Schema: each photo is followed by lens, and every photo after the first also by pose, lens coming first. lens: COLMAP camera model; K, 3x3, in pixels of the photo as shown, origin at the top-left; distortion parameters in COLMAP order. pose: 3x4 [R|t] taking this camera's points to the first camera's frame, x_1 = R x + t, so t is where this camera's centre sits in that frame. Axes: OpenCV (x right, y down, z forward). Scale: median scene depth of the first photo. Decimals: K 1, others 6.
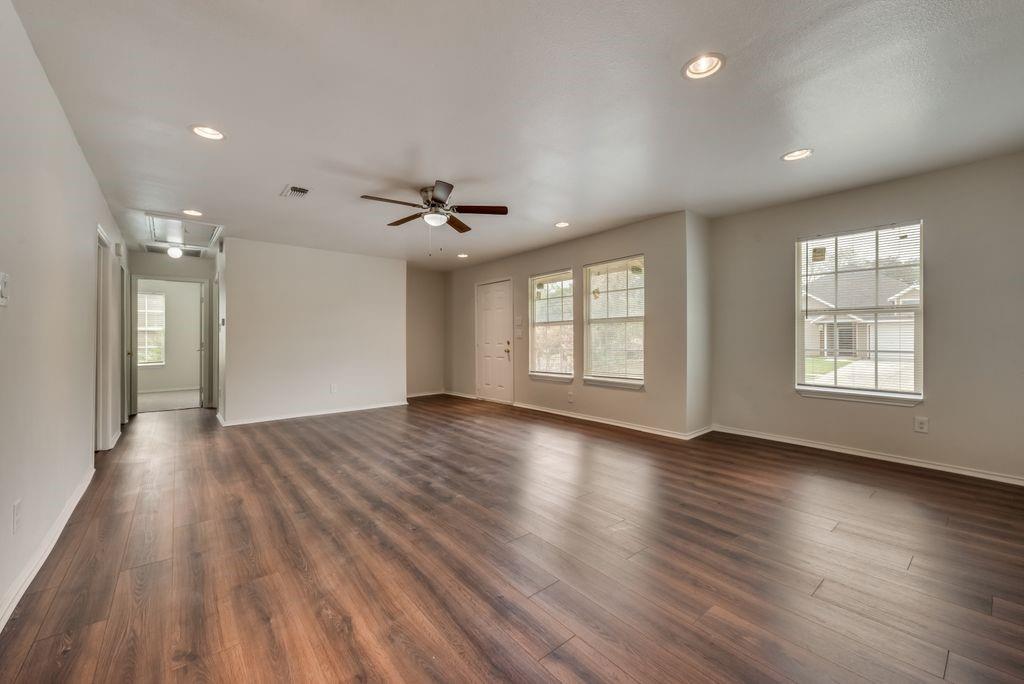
lens RADIAL K [[393.7, 0, 493.3], [0, 393.7, 334.0], [0, 0, 1]] dist [0.001562, 0.000067]
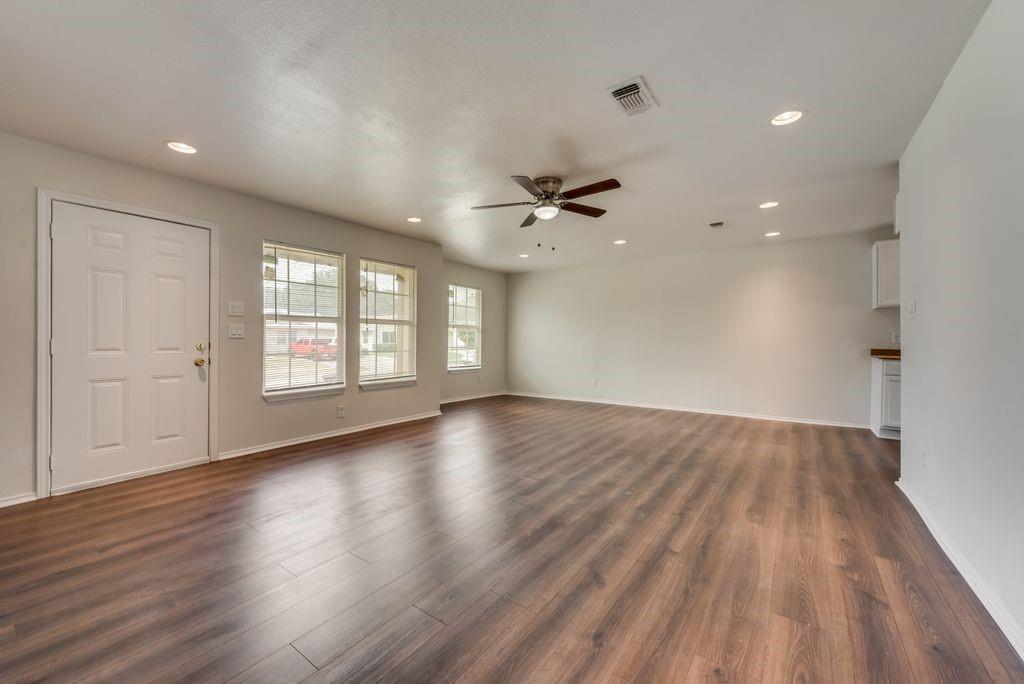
lens RADIAL K [[400.7, 0, 497.4], [0, 400.7, 343.4], [0, 0, 1]] dist [0.000712, -0.000050]
pose [[-0.246902, -0.002892, 0.969036, -0.829322], [-0.009669, 0.999953, 0.000520, 0.018782], [-0.968992, -0.009242, -0.246919, 1.065382]]
